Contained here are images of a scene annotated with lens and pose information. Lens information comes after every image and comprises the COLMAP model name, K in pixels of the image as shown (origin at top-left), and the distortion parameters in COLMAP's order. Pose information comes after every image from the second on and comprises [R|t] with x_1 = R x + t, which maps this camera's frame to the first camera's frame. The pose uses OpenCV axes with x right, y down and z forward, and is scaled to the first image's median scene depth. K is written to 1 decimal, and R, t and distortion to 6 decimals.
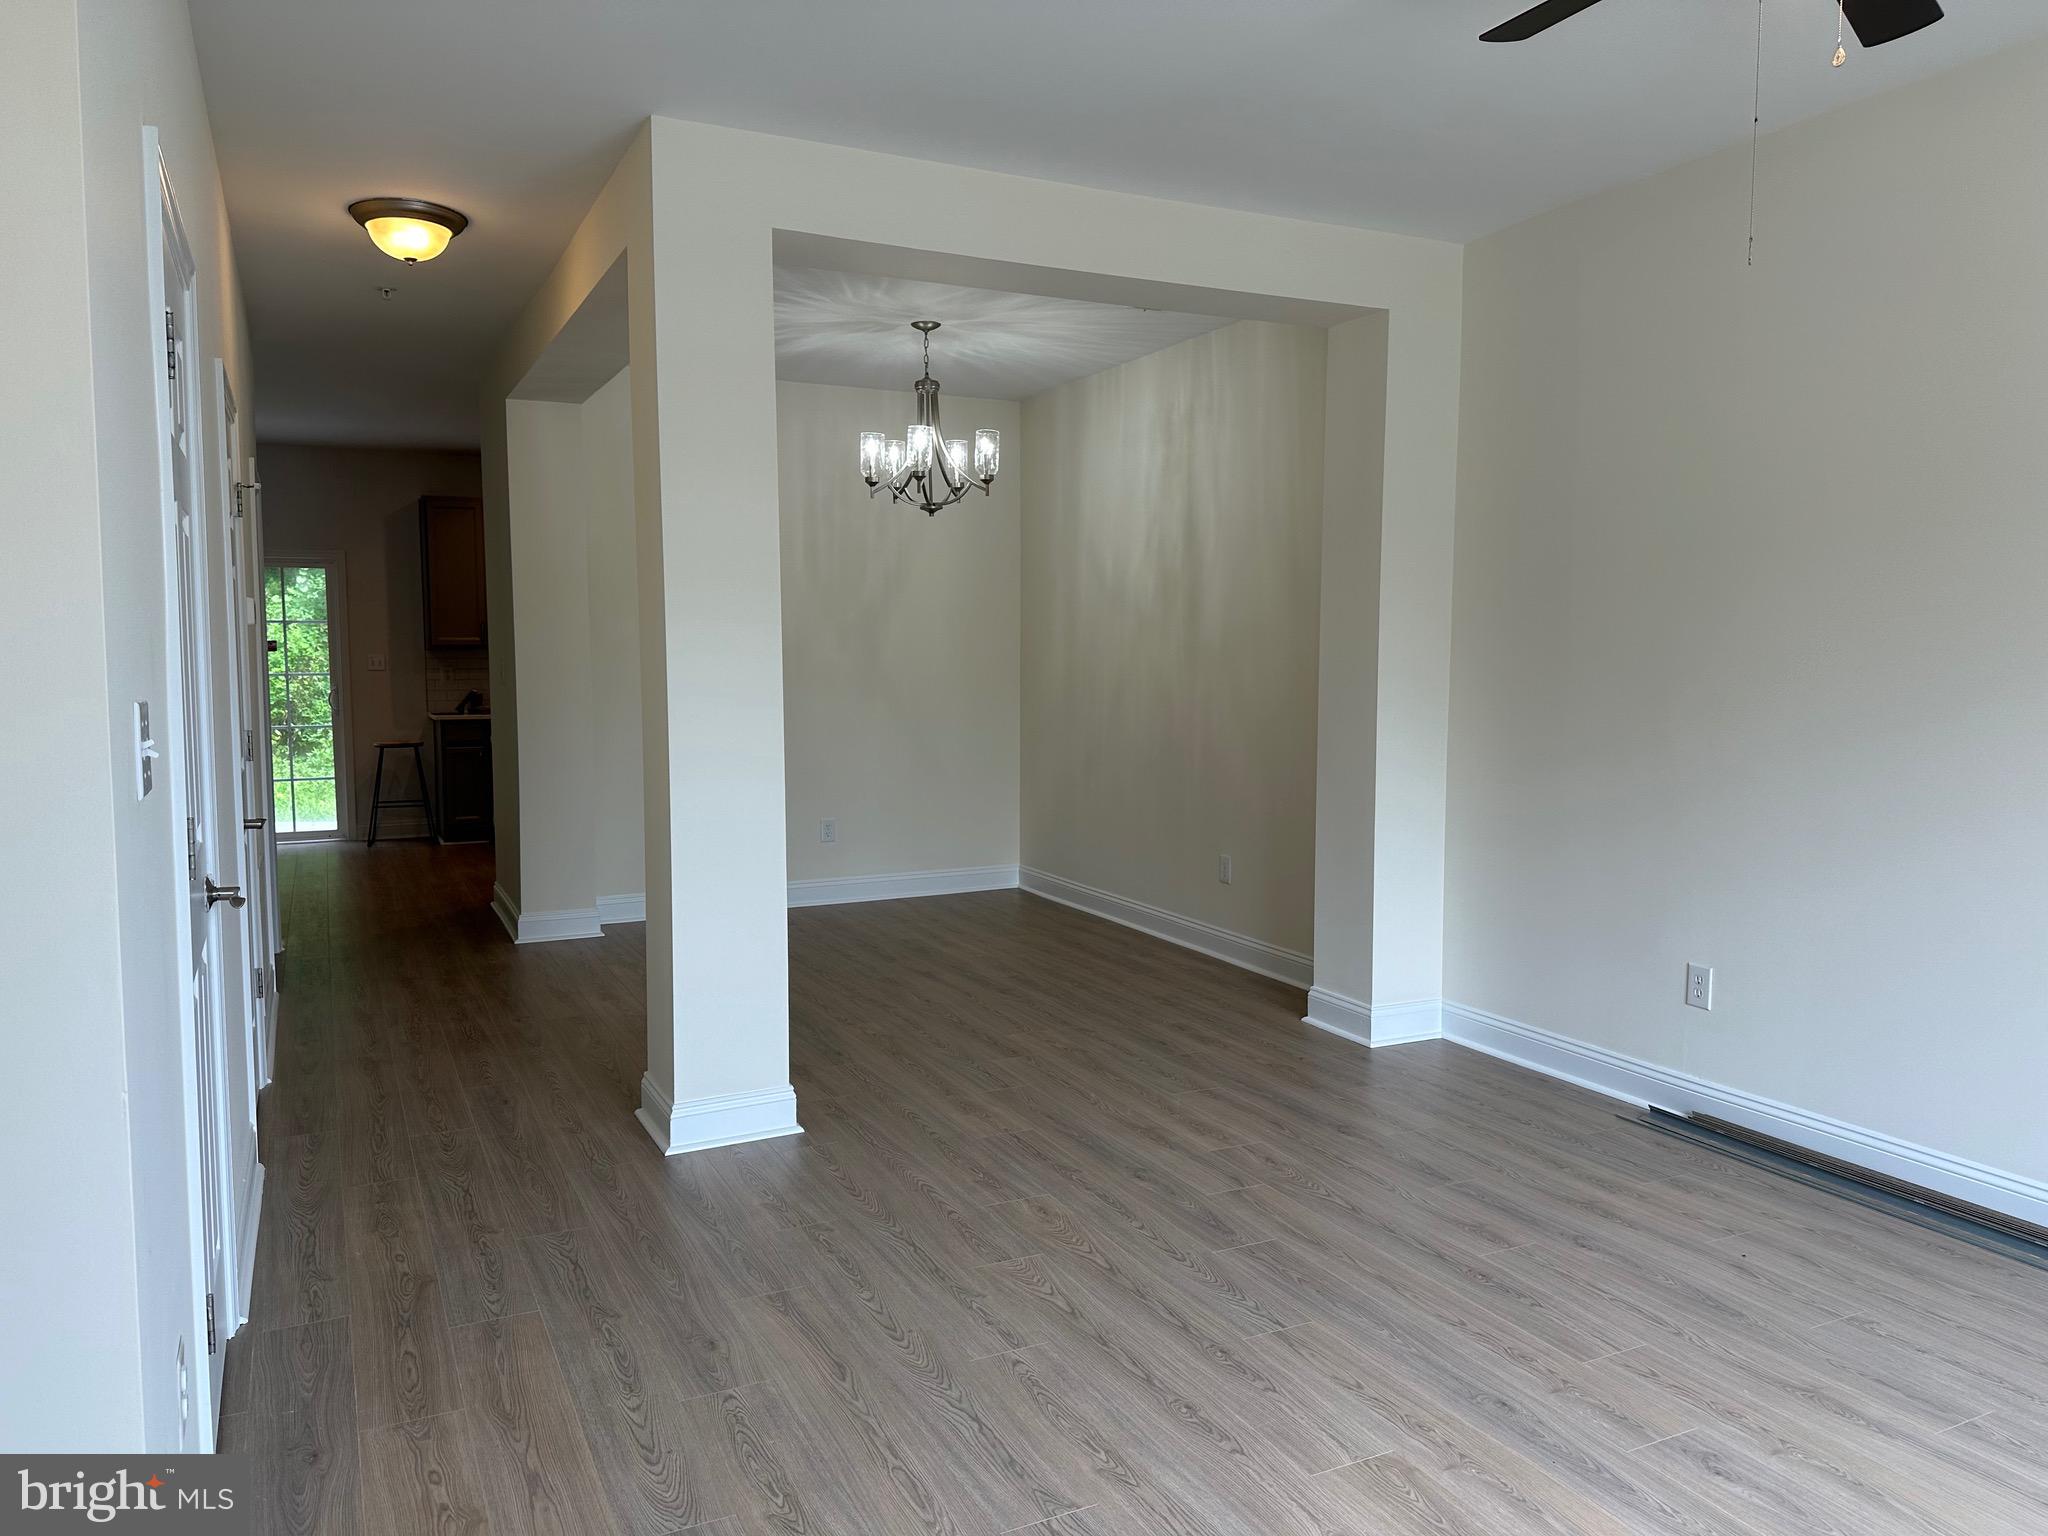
lens RADIAL K [[1410.0, 0, 1027.8], [0, 1410.0, 778.1], [0, 0, 1]] dist [-0.004975, -0.003888]
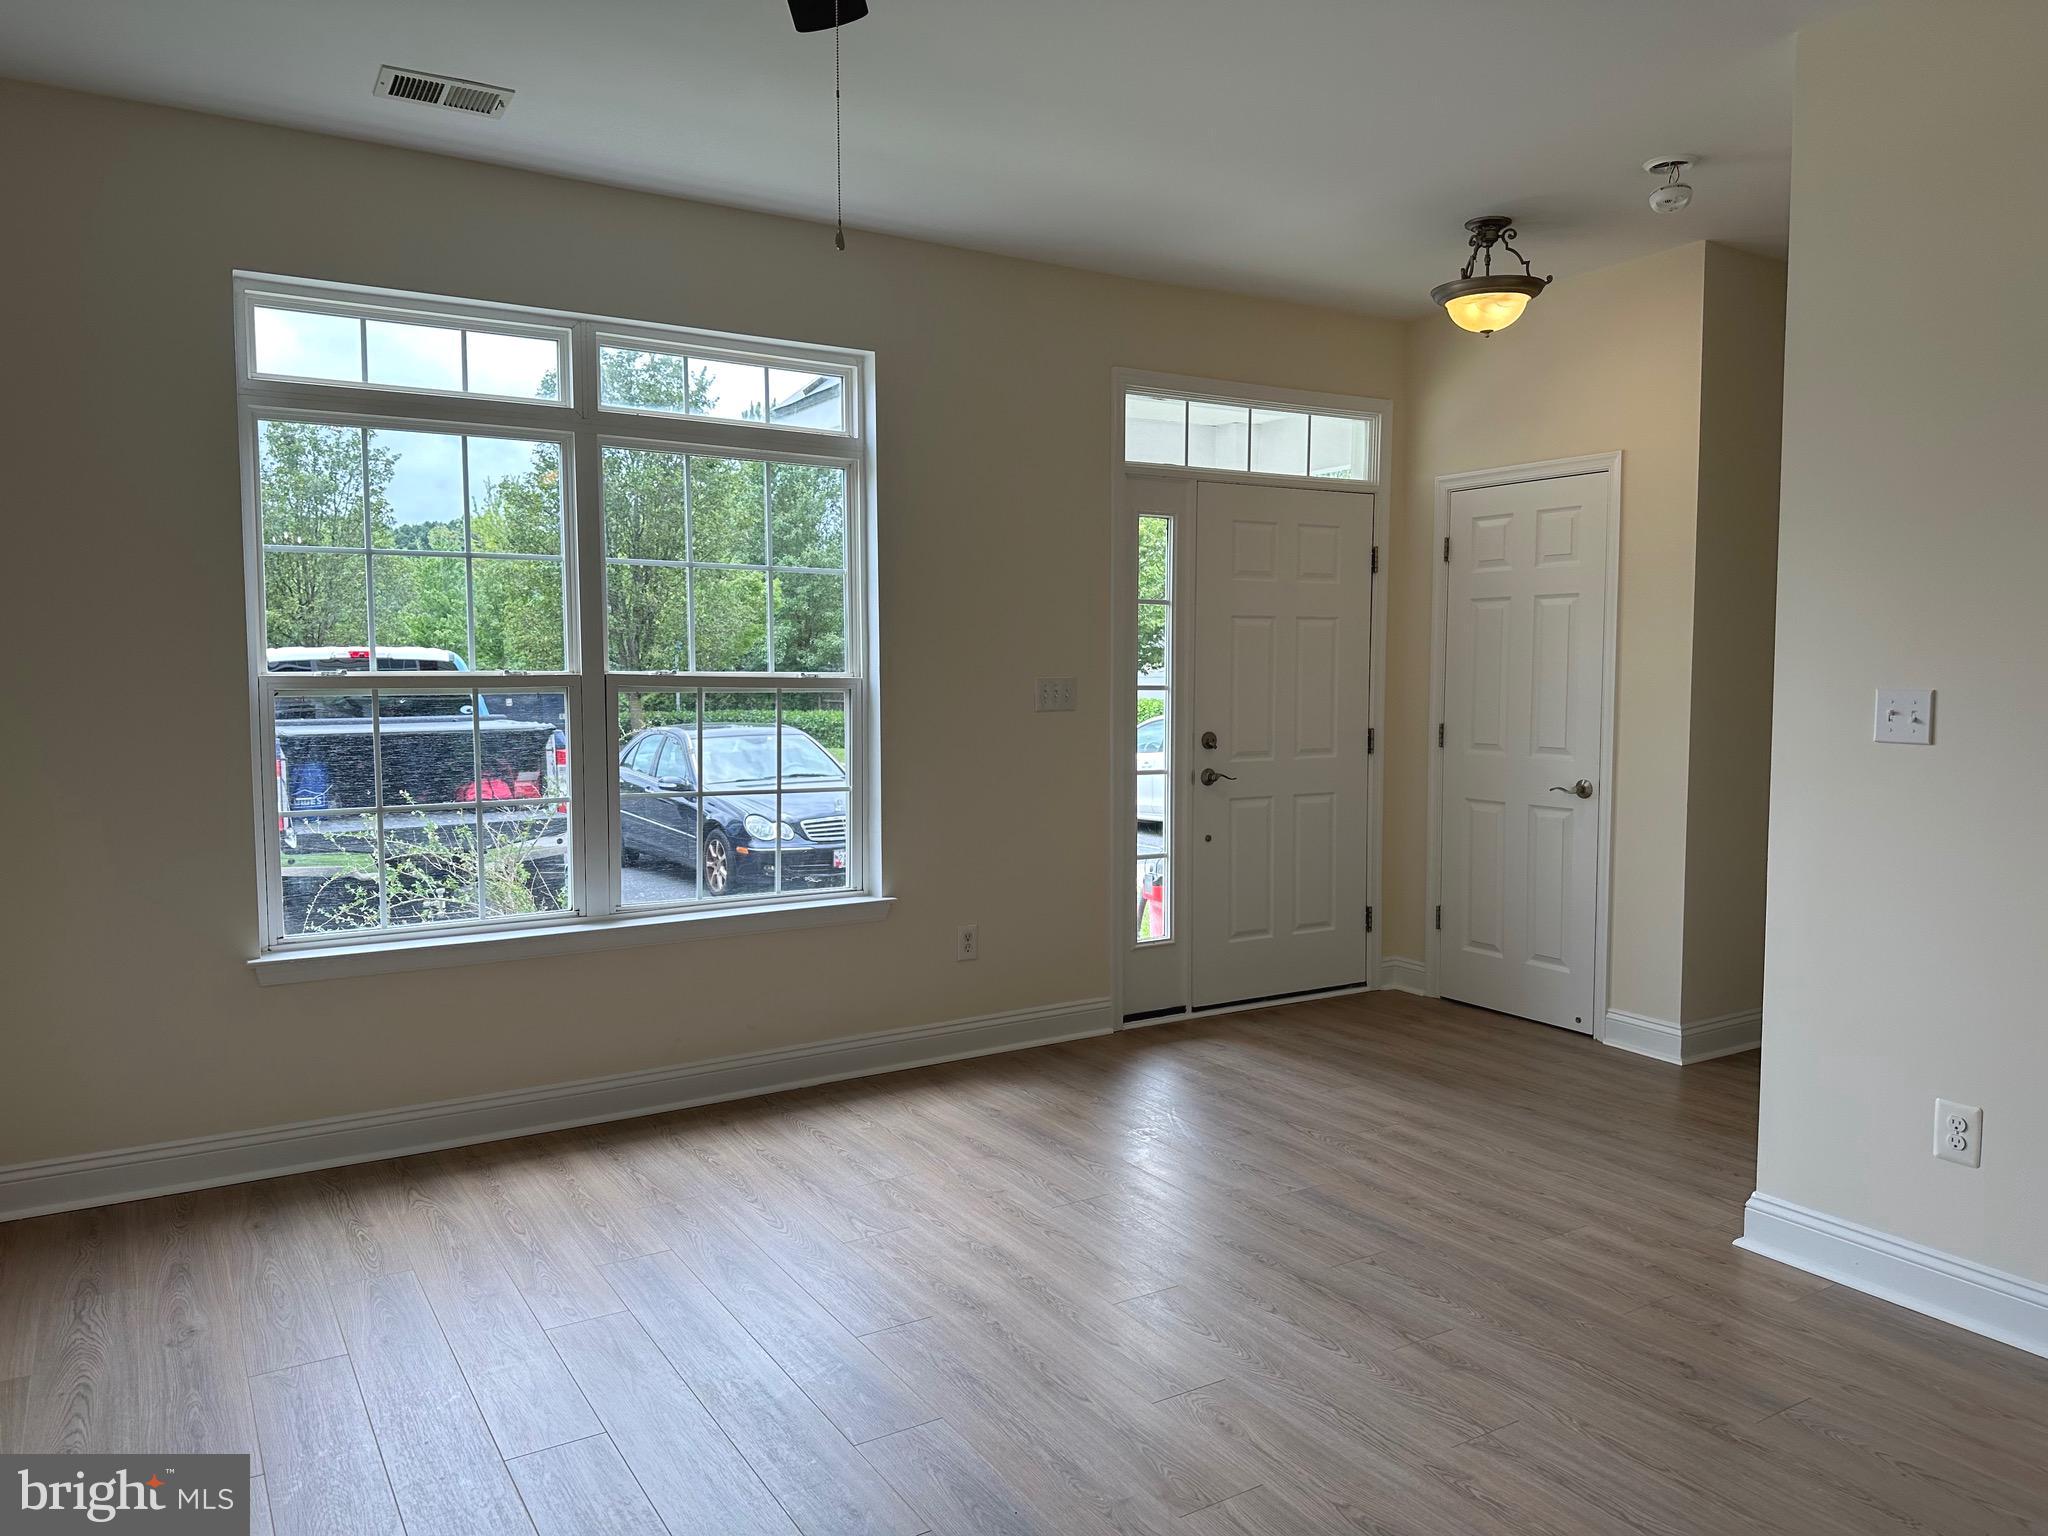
lens RADIAL K [[1409.1, 0, 1027.9], [0, 1409.1, 797.9], [0, 0, 1]] dist [0.119437, -0.181226]
pose [[-0.995374, 0.009976, -0.095558, 0.421418], [-0.005881, 0.986404, 0.164235, -0.141888], [0.095897, 0.164037, -0.981782, 1.743140]]
